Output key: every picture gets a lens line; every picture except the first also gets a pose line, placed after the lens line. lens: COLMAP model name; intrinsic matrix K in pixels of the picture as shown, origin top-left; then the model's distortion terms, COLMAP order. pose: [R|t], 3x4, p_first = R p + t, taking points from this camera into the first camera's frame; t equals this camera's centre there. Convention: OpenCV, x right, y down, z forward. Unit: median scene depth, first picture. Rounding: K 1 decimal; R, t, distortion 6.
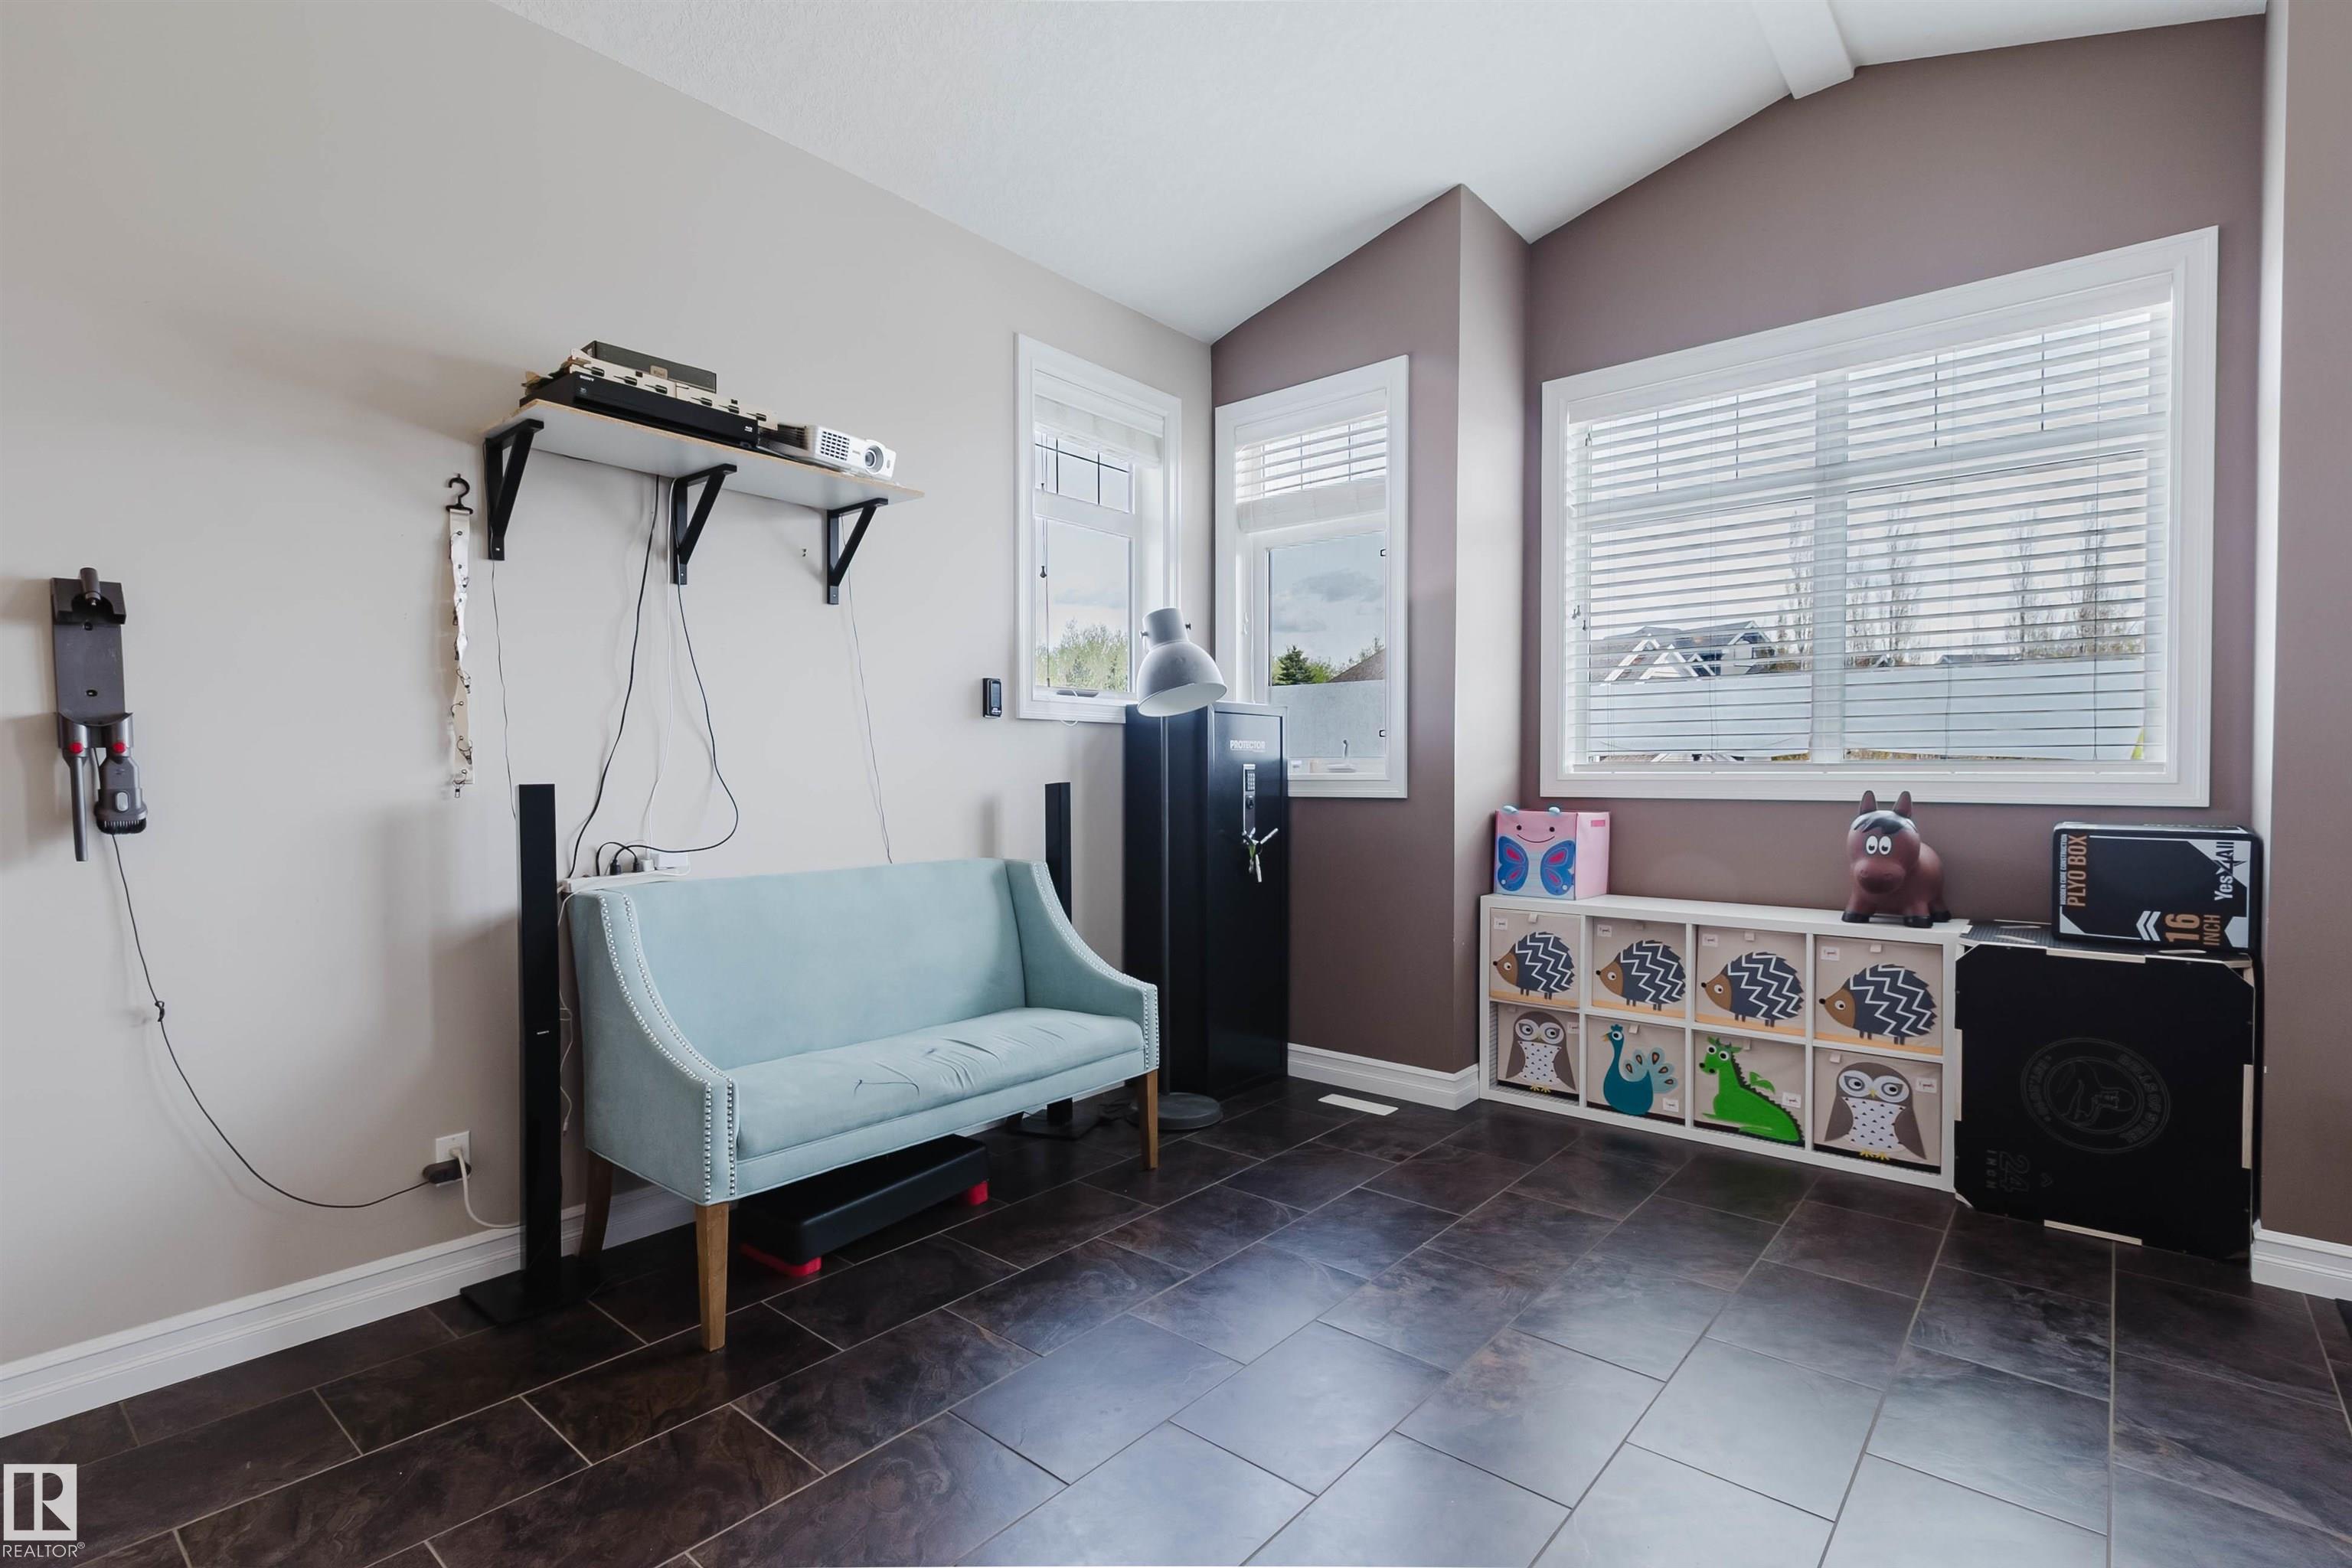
lens RADIAL K [[1075.6, 0, 1181.0], [0, 1075.6, 790.4], [0, 0, 1]] dist [0.001093, -0.001850]
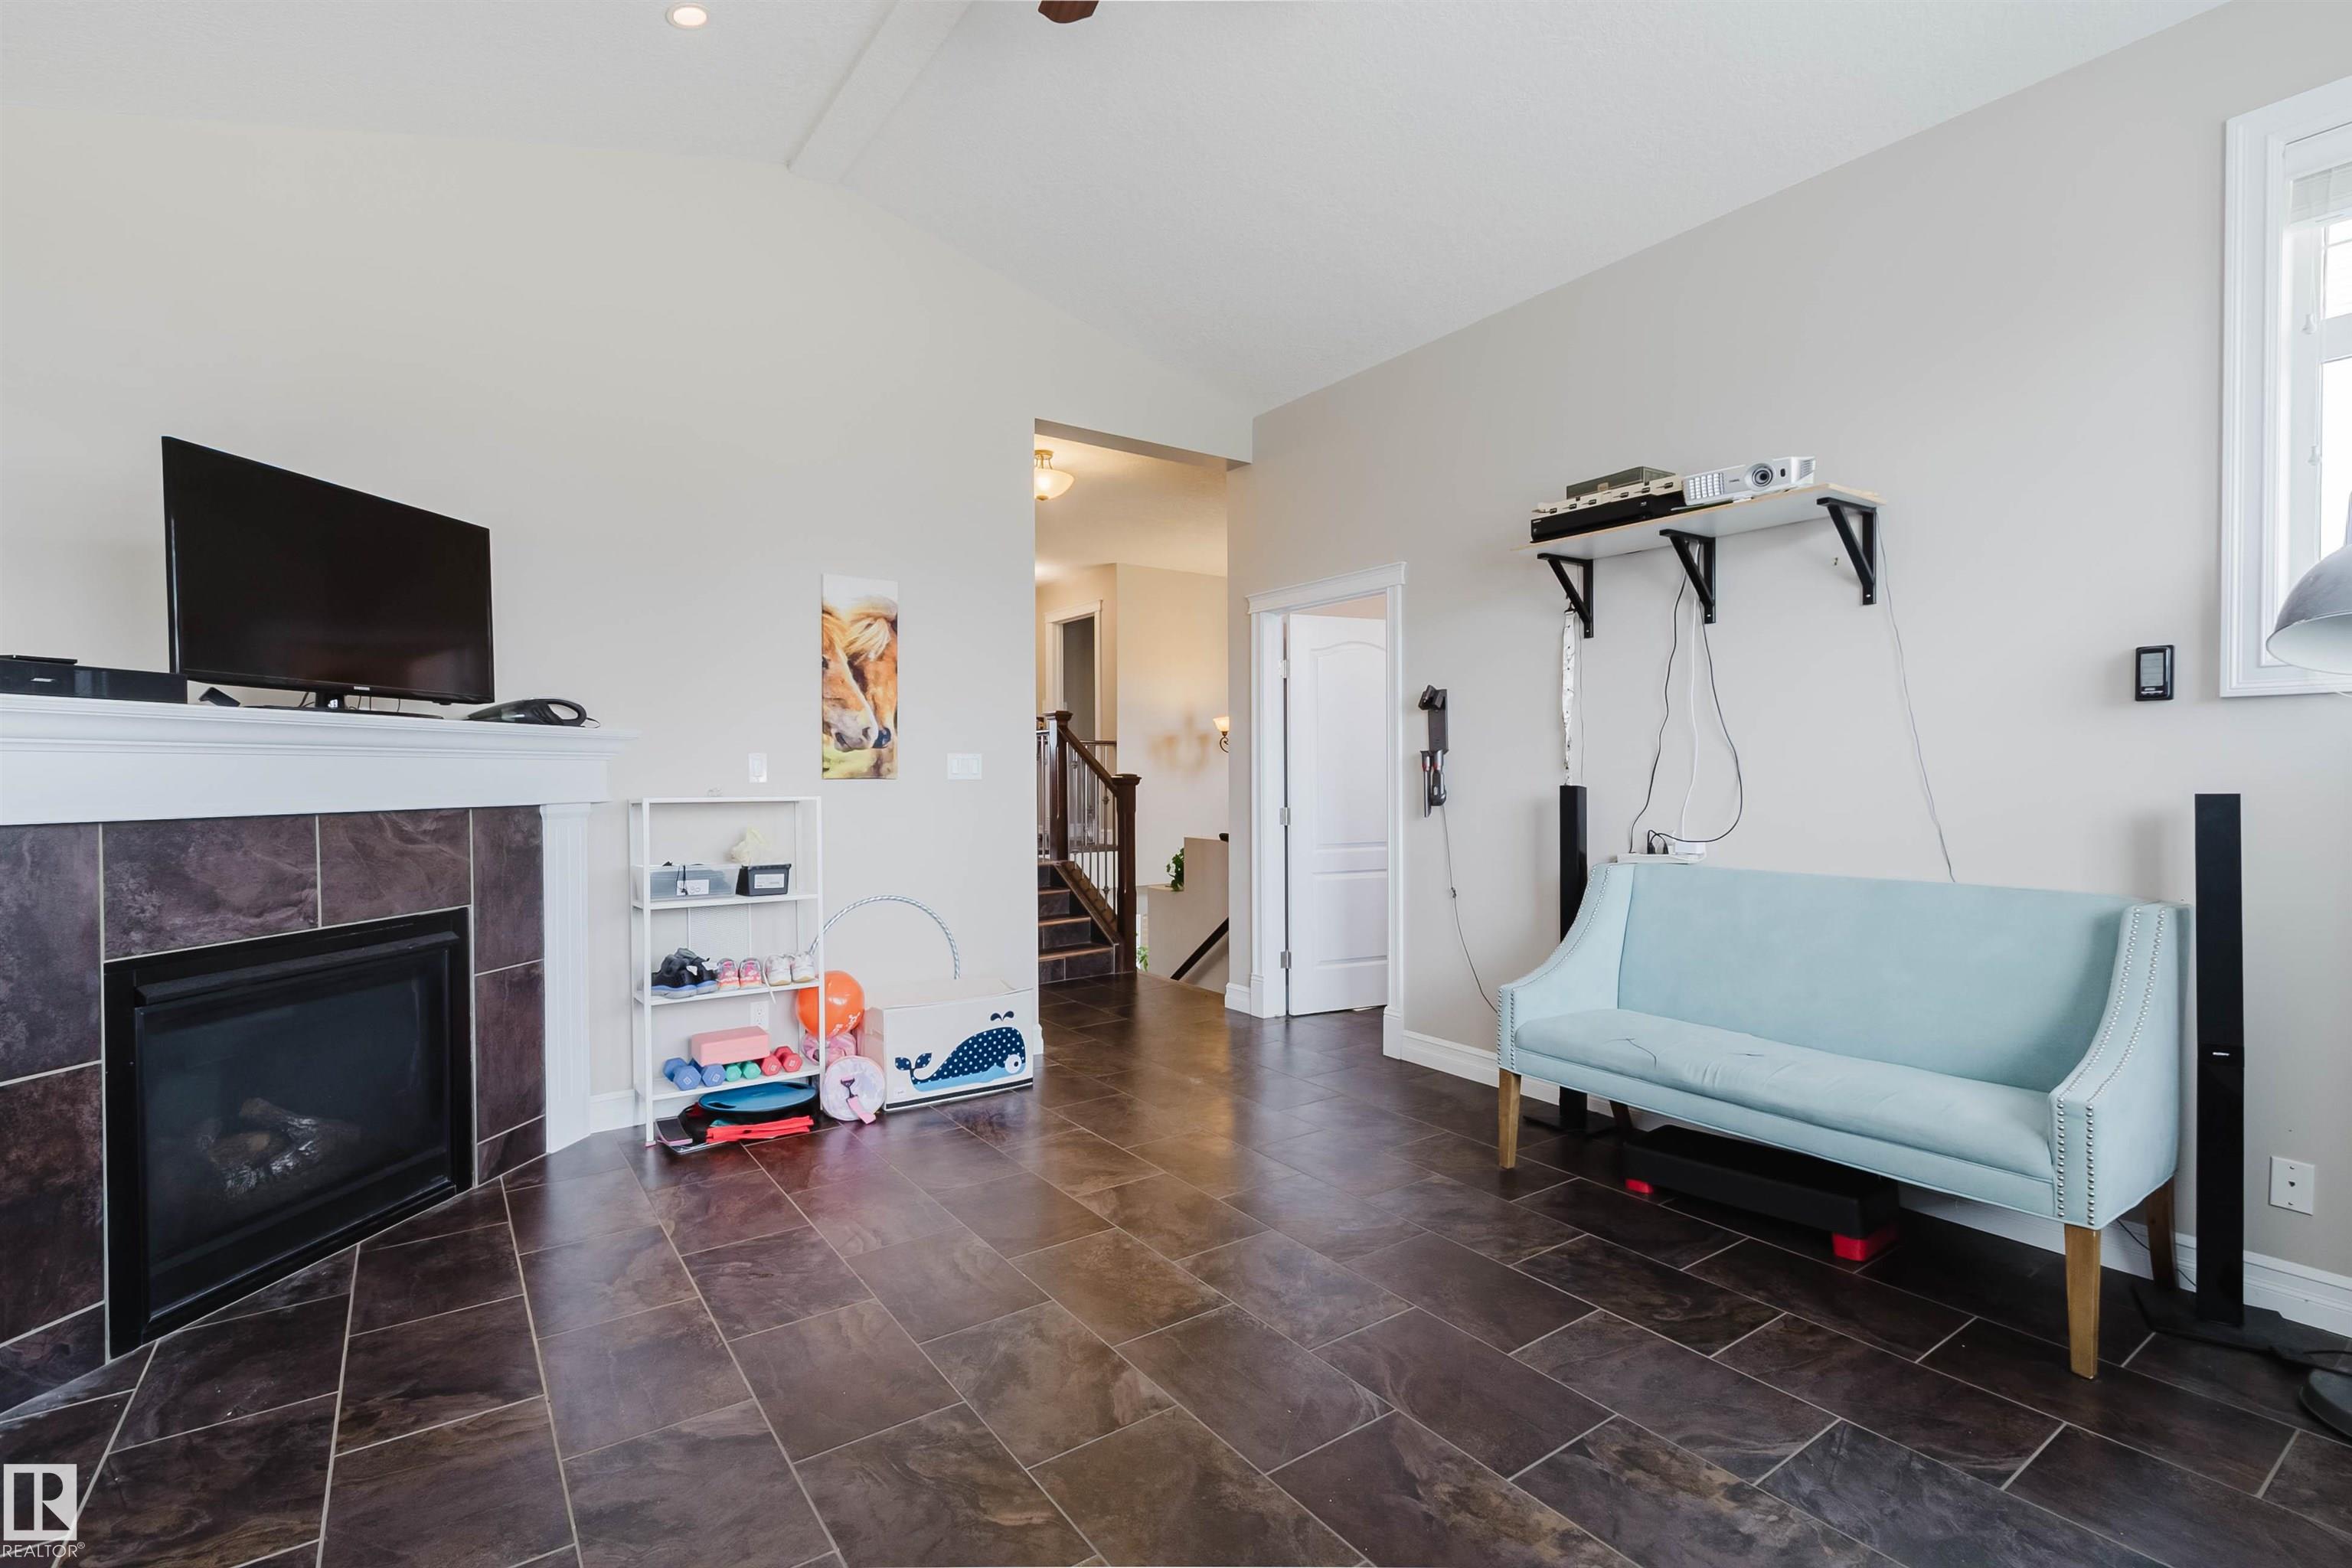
lens RADIAL K [[1075.6, 0, 1181.0], [0, 1075.6, 790.4], [0, 0, 1]] dist [0.001093, -0.001850]
pose [[-0.236928, 0.011549, -0.971459, 0.629220], [-0.016731, 0.999733, 0.015966, -0.008535], [0.971383, 0.020036, -0.236671, 0.515217]]
